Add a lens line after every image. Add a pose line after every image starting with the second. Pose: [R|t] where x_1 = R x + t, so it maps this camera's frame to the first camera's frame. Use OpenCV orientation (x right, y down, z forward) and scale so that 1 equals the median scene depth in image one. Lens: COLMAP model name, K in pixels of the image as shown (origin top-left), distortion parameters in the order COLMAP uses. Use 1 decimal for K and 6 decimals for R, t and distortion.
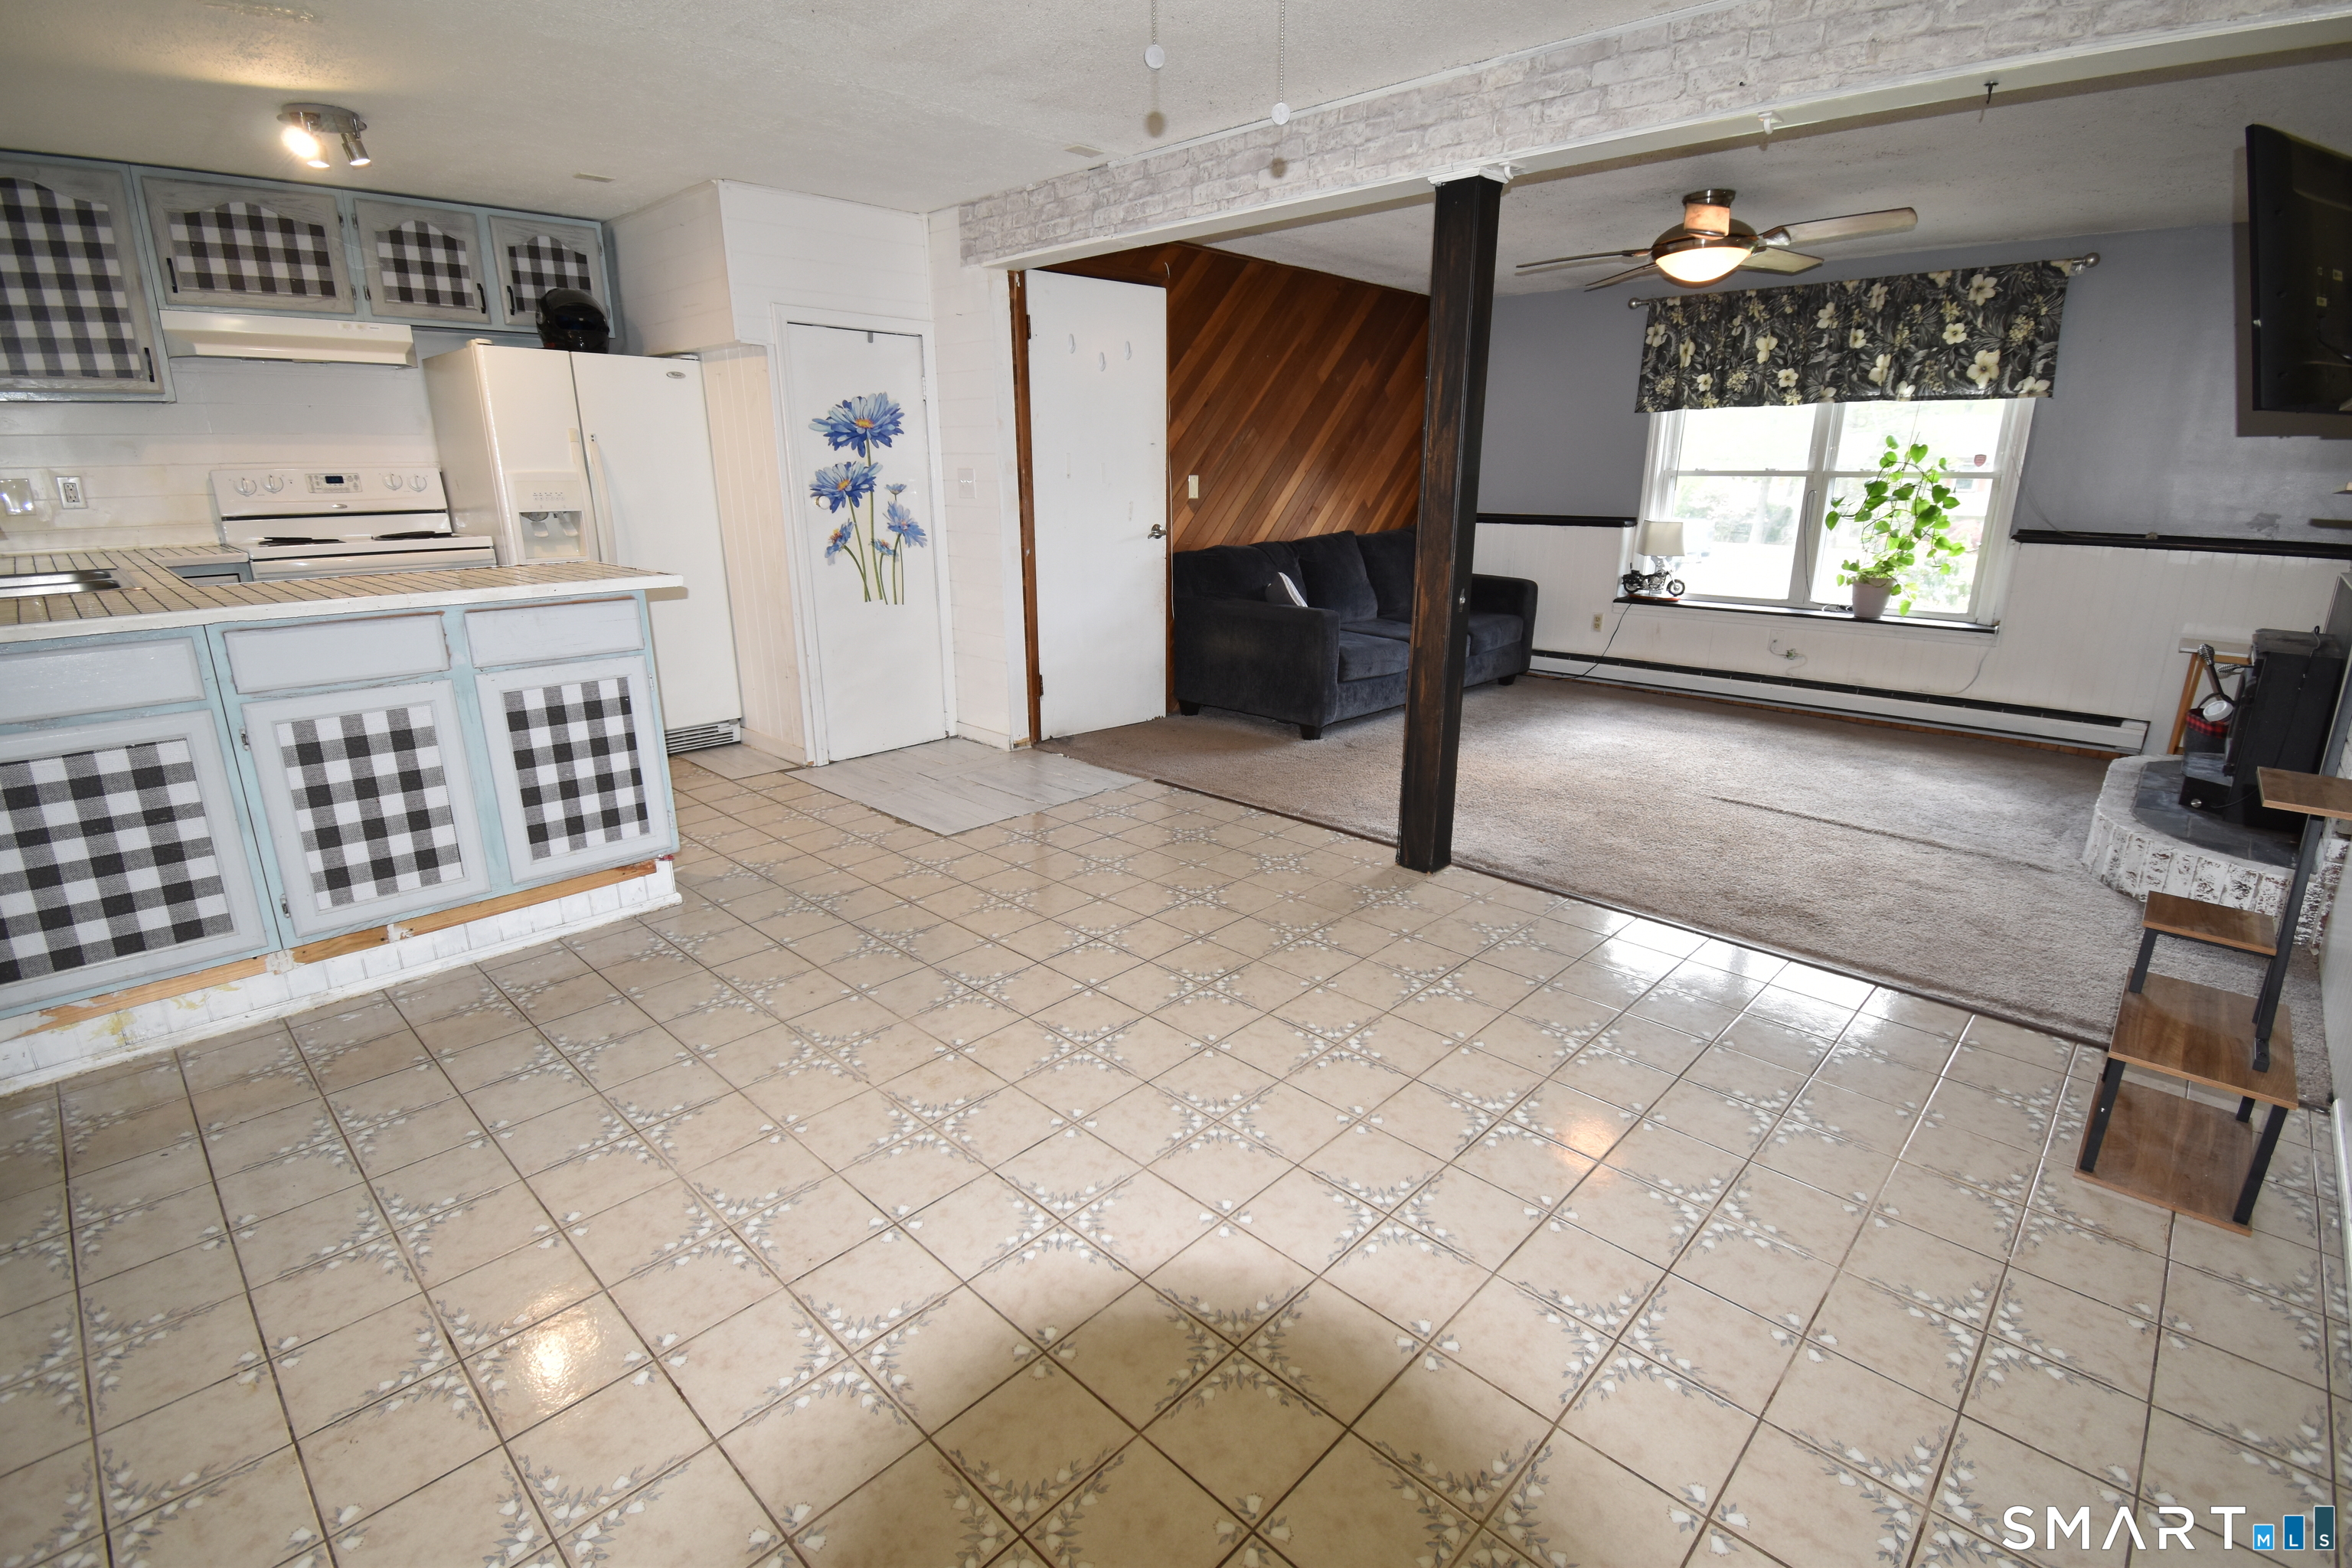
lens RADIAL K [[1083.4, 0, 1188.1], [0, 1083.4, 783.7], [0, 0, 1]] dist [0.015848, -0.022017]
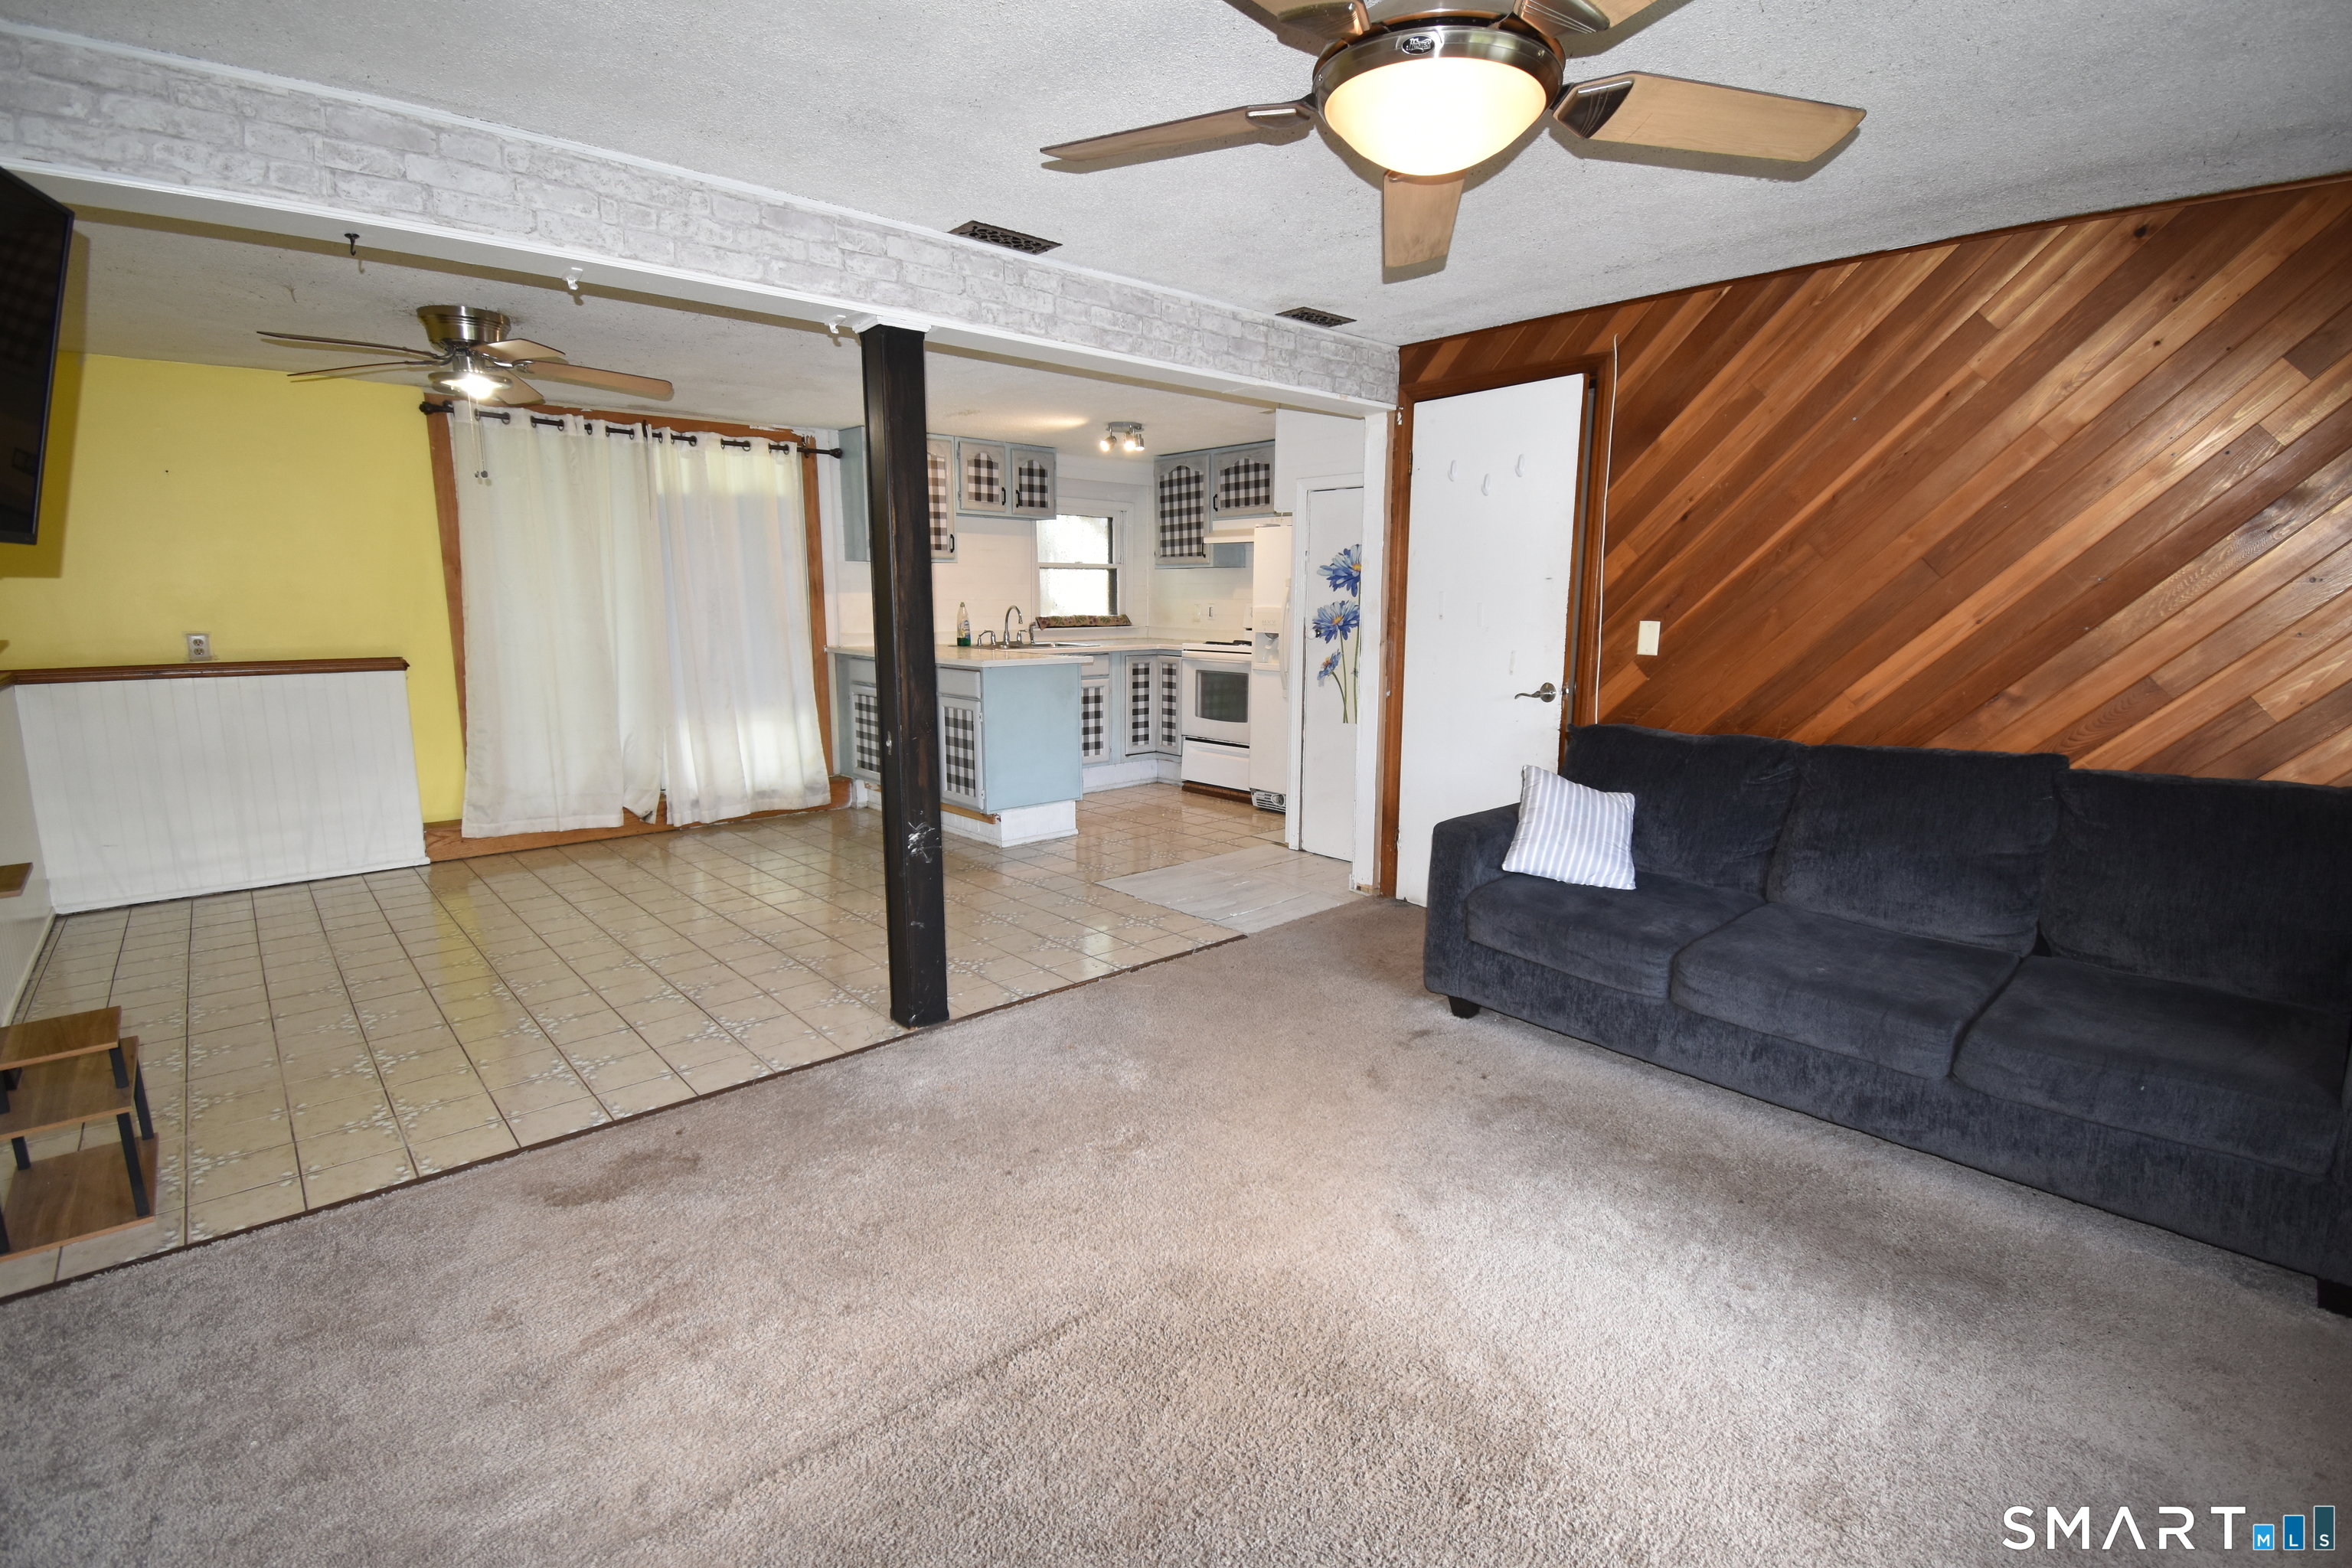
lens RADIAL K [[1083.4, 0, 1188.1], [0, 1083.4, 783.7], [0, 0, 1]] dist [0.015848, -0.022017]
pose [[-0.080658, 0.170721, -0.982012, 0.862549], [-0.283852, 0.940493, 0.186818, -0.285623], [0.955470, 0.293815, -0.027399, 0.943400]]
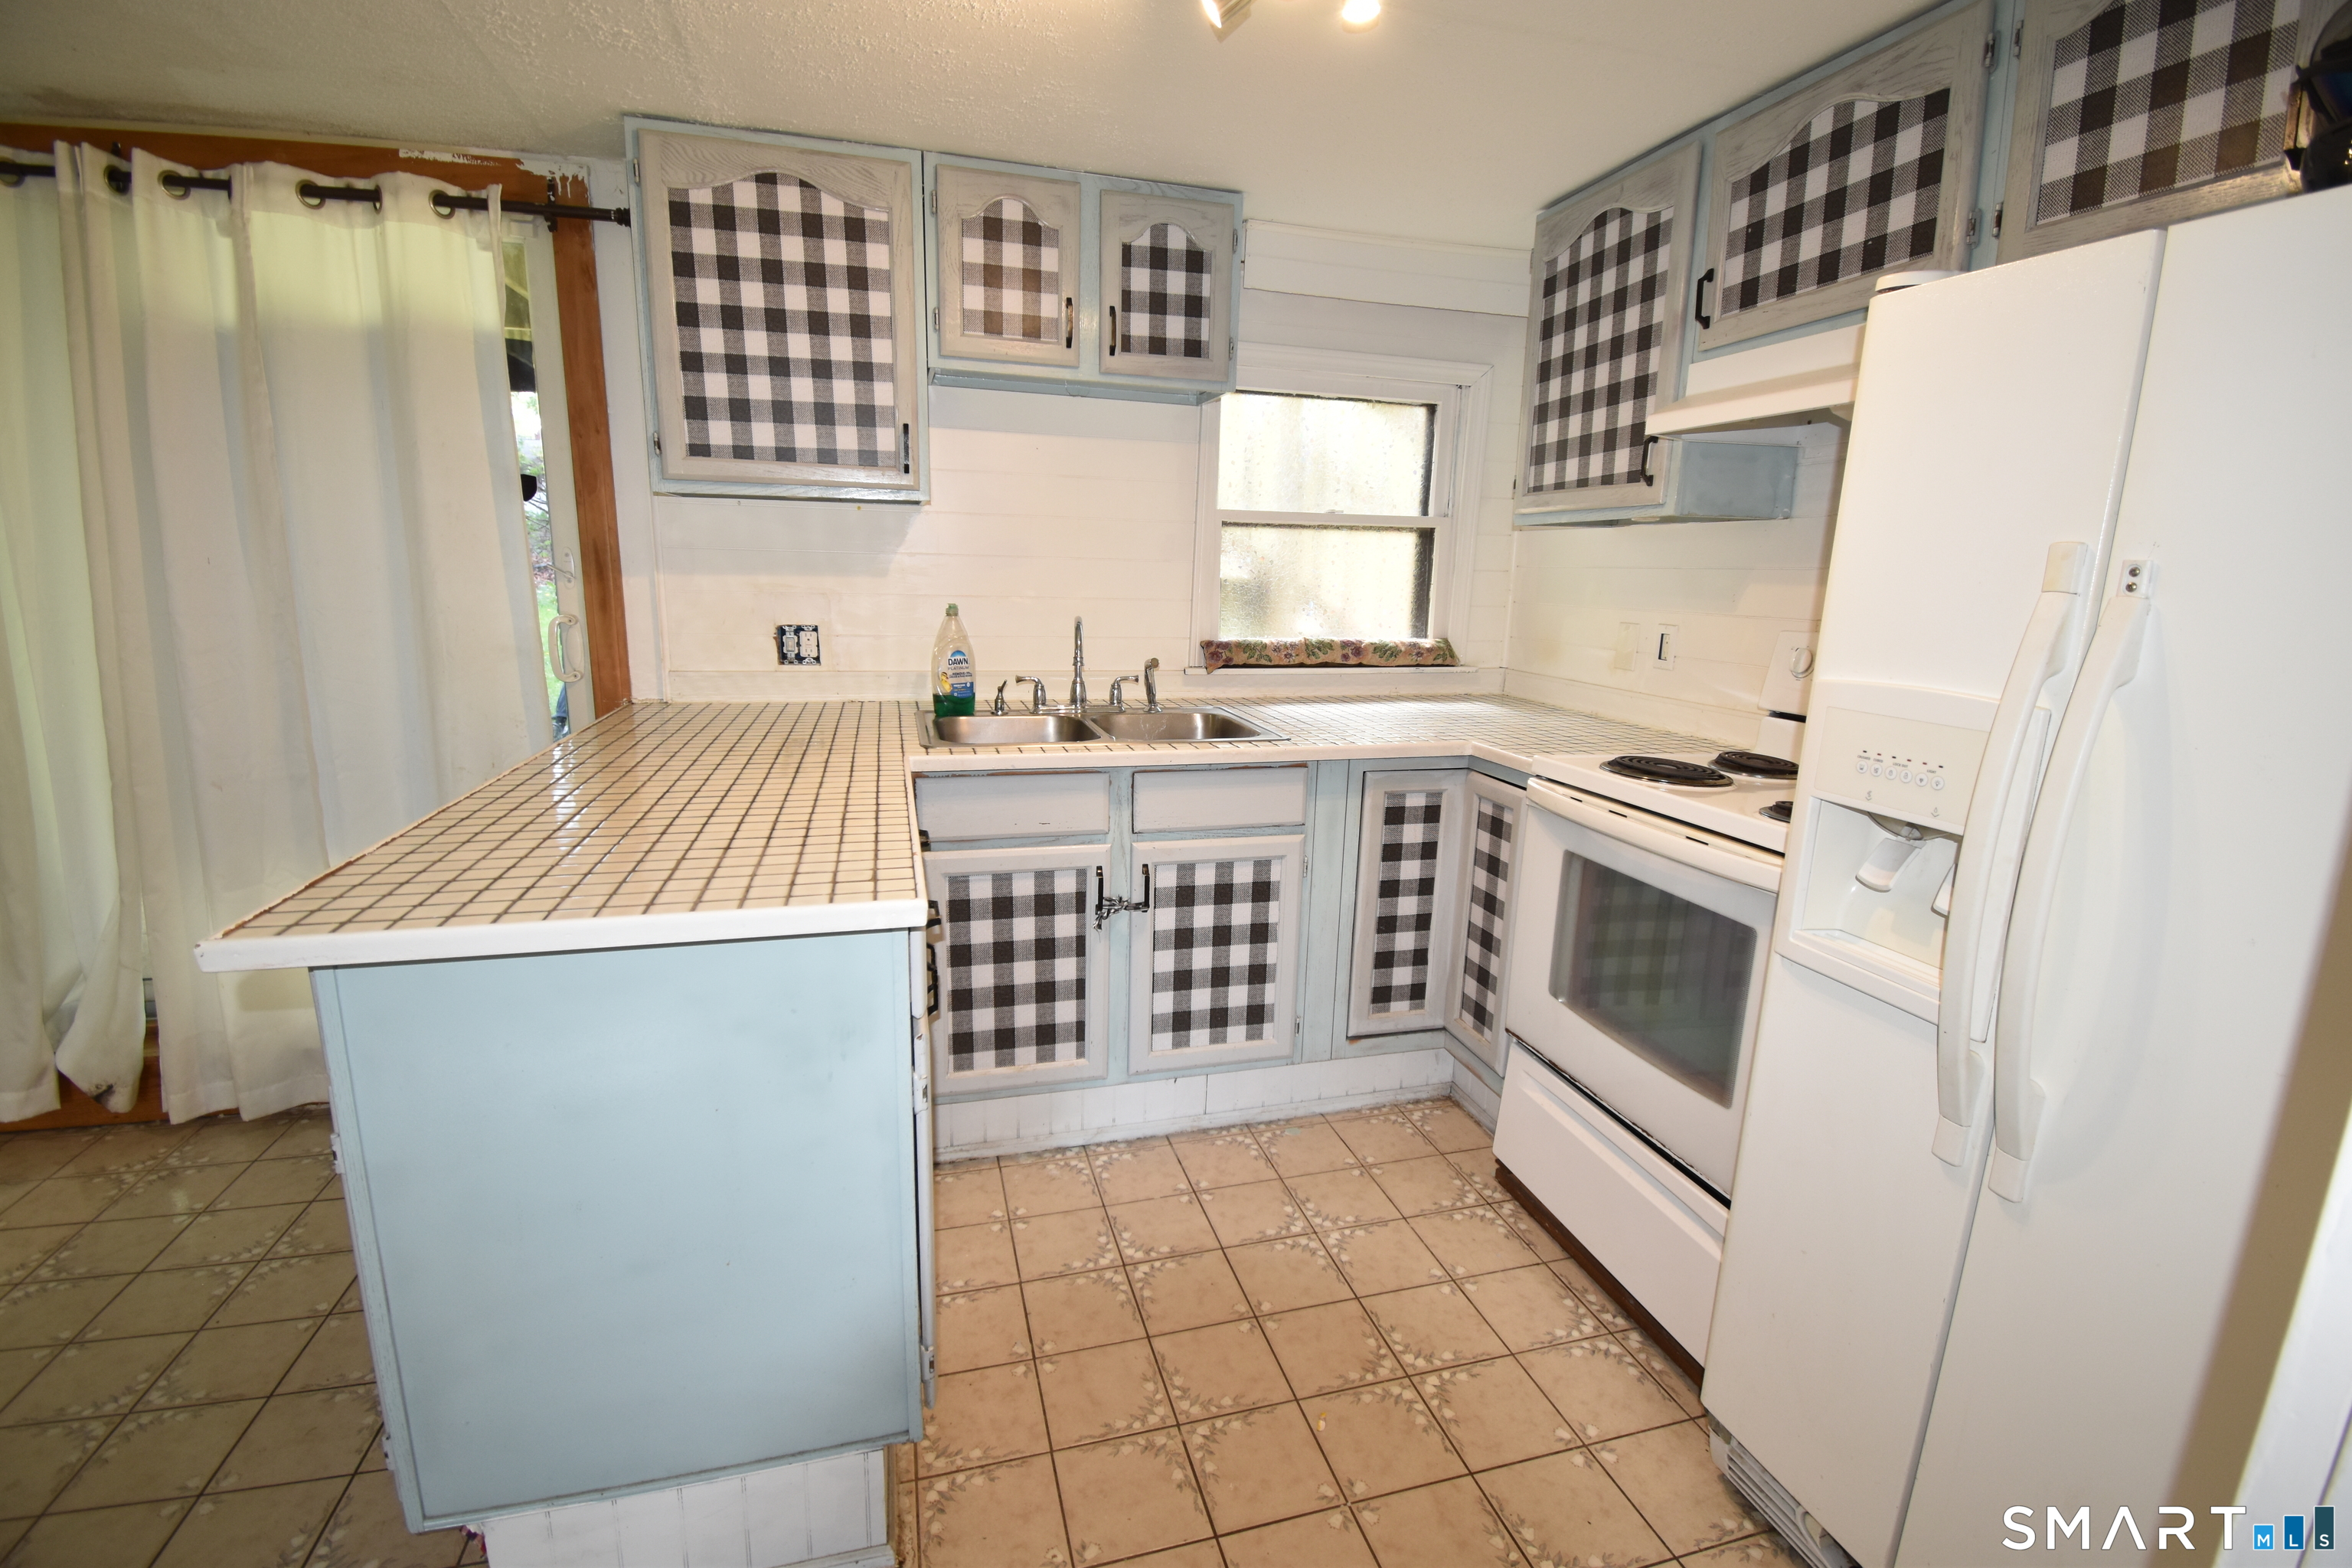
lens RADIAL K [[1038.5, 0, 1184.1], [0, 1038.5, 780.6], [0, 0, 1]] dist [0.024993, -0.029494]
pose [[-0.514654, 0.159410, -0.842448, -0.232467], [-0.263742, 0.905489, 0.332459, -0.287228], [0.815825, 0.393290, -0.423971, 0.908991]]
